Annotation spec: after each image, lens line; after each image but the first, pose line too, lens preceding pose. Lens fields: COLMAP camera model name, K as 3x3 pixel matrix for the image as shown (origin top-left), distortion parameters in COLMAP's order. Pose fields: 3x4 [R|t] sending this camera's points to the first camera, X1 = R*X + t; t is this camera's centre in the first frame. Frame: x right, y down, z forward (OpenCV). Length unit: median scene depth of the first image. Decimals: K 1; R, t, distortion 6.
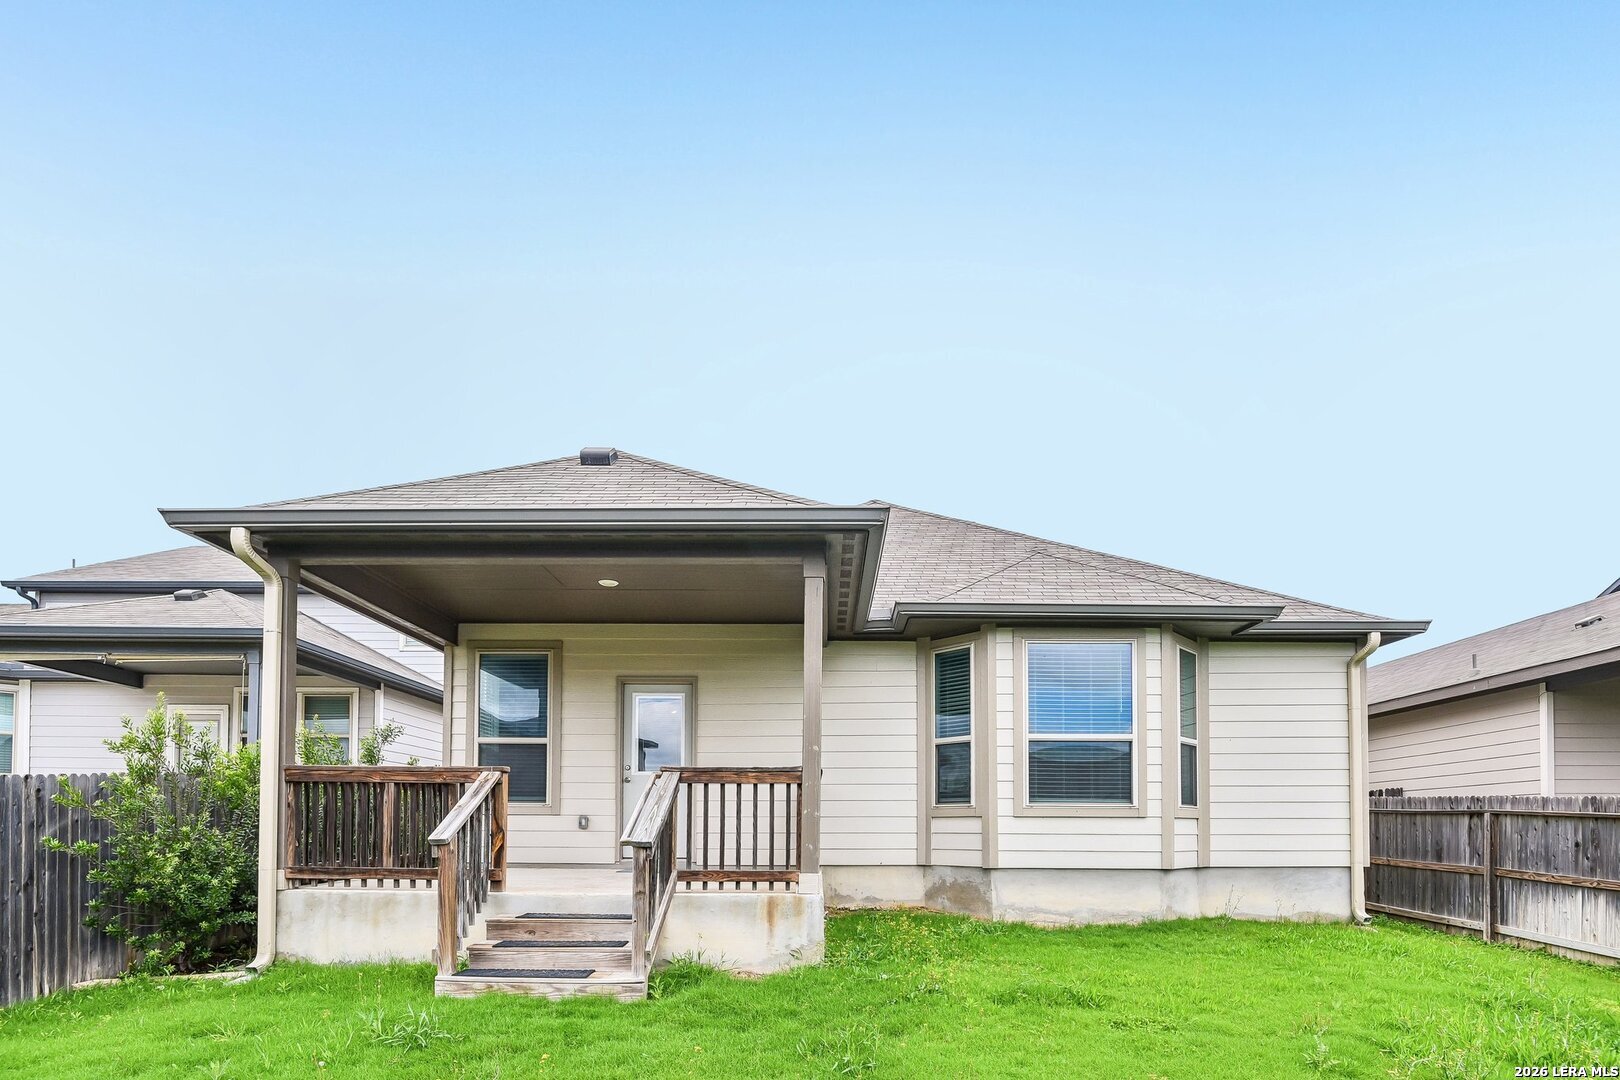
lens RADIAL K [[777.8, 0, 810.6], [0, 777.8, 588.6], [0, 0, 1]] dist [-0.004999, -0.004665]
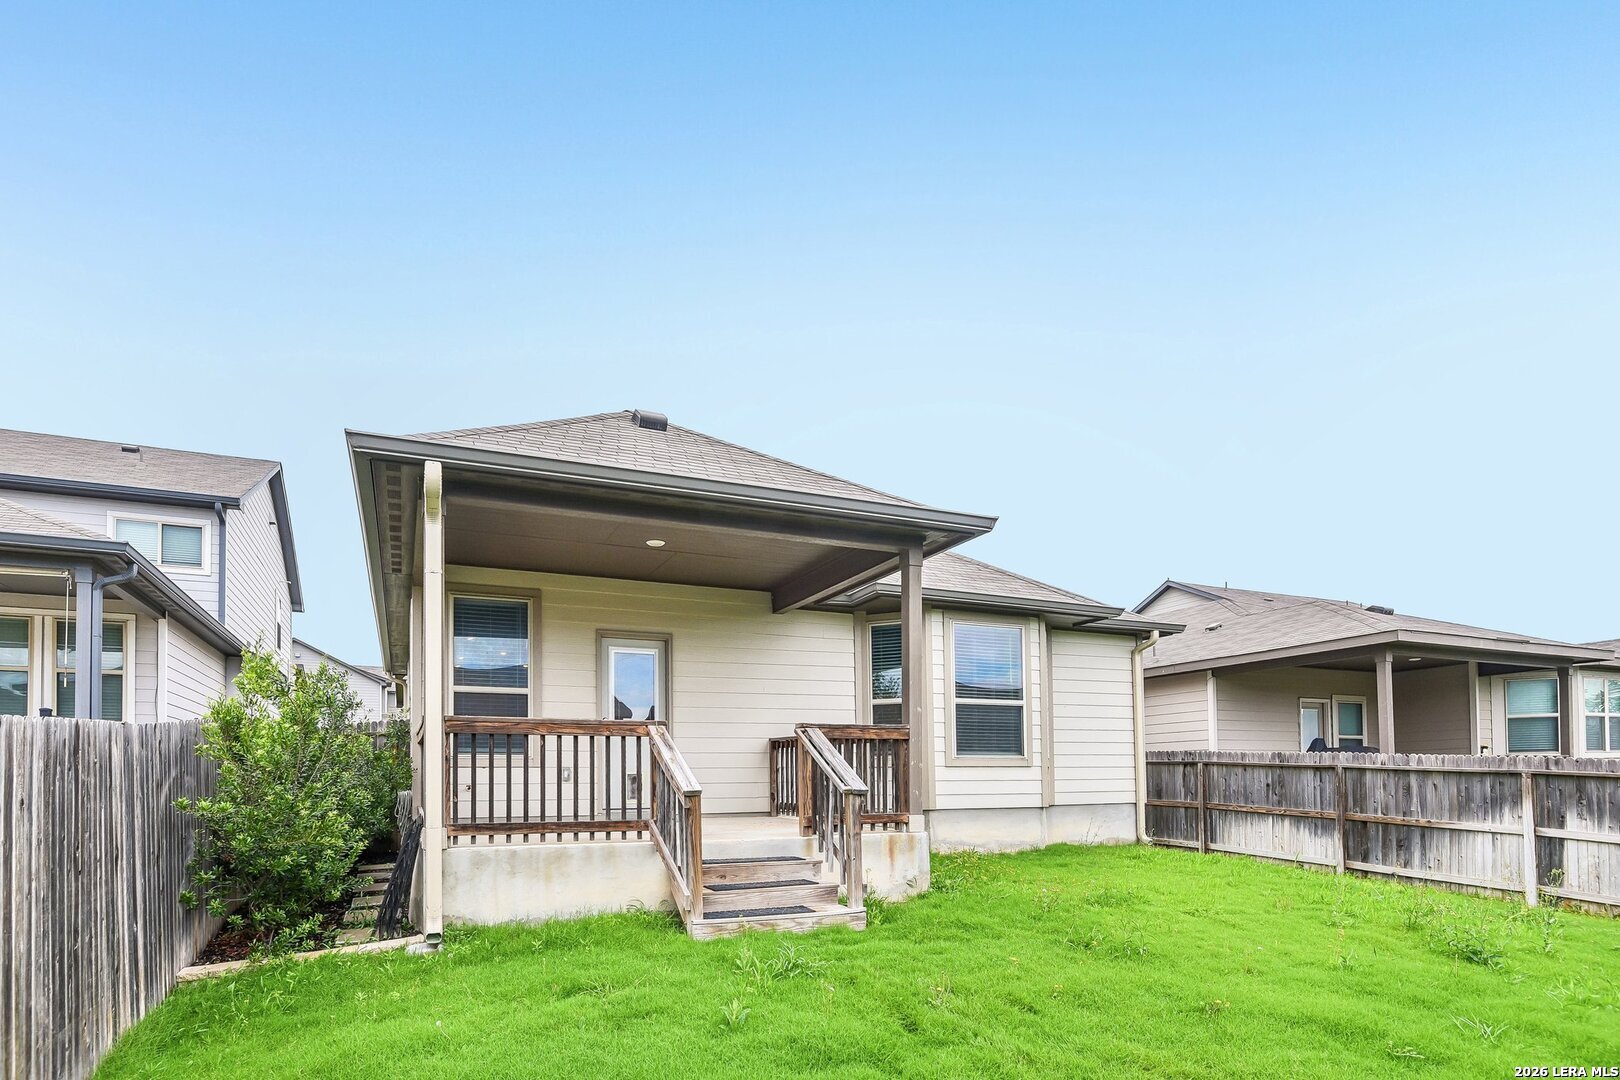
lens RADIAL K [[740.8, 0, 810.0], [0, 740.8, 540.0], [0, 0, 1]] dist [0.001640, -0.005408]
pose [[0.927893, 0.104642, 0.357860, -0.352498], [-0.100661, 0.994475, -0.029792, -0.002183], [-0.359001, -0.008379, 0.933300, -0.000310]]
